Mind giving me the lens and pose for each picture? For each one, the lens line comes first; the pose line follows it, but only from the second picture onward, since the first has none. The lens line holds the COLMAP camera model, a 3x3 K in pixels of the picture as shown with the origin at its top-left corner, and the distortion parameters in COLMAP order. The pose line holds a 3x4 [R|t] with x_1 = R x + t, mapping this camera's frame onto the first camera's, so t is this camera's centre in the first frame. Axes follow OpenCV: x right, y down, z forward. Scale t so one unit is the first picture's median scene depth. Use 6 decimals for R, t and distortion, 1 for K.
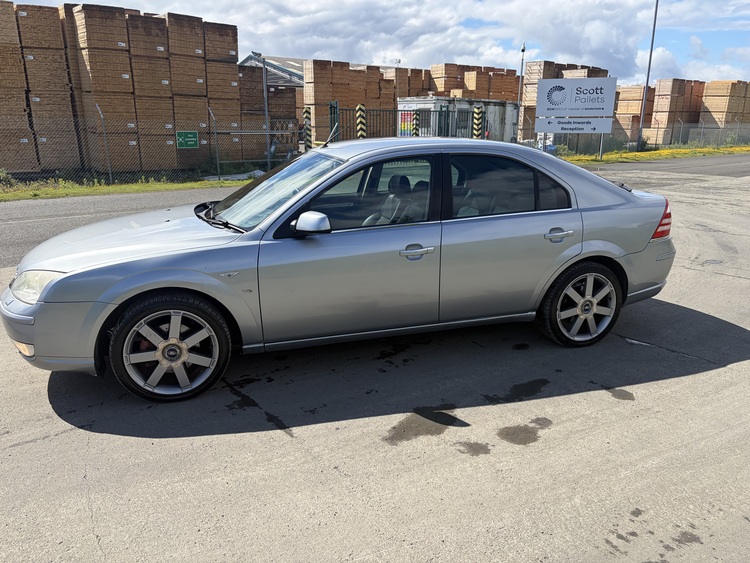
lens RADIAL K [[569.3, 0, 384.9], [0, 569.3, 284.4], [0, 0, 1]] dist [0.044336, -0.051791]
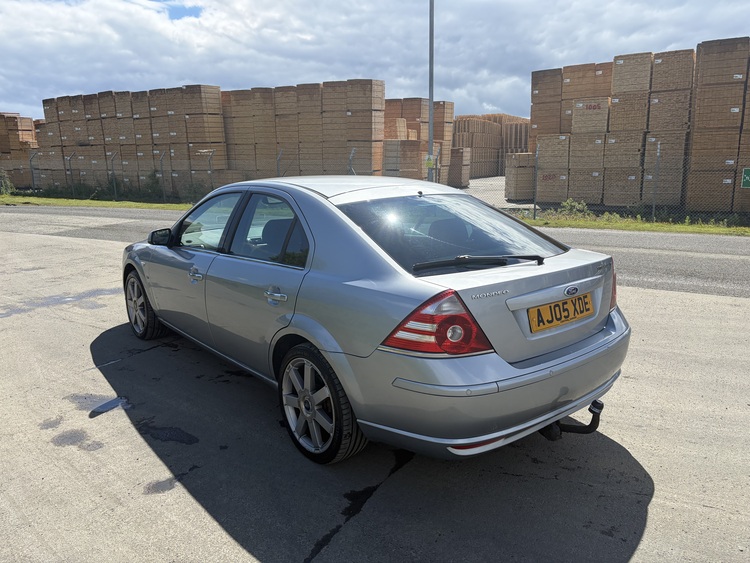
lens RADIAL K [[570.1, 0, 375.0], [0, 570.1, 281.5], [0, 0, 1]] dist [0.033826, -0.031618]
pose [[0.349187, 0.180610, -0.919483, 1.126603], [-0.241434, 0.965461, 0.097953, -0.226669], [0.905416, 0.187791, 0.380731, 0.838178]]
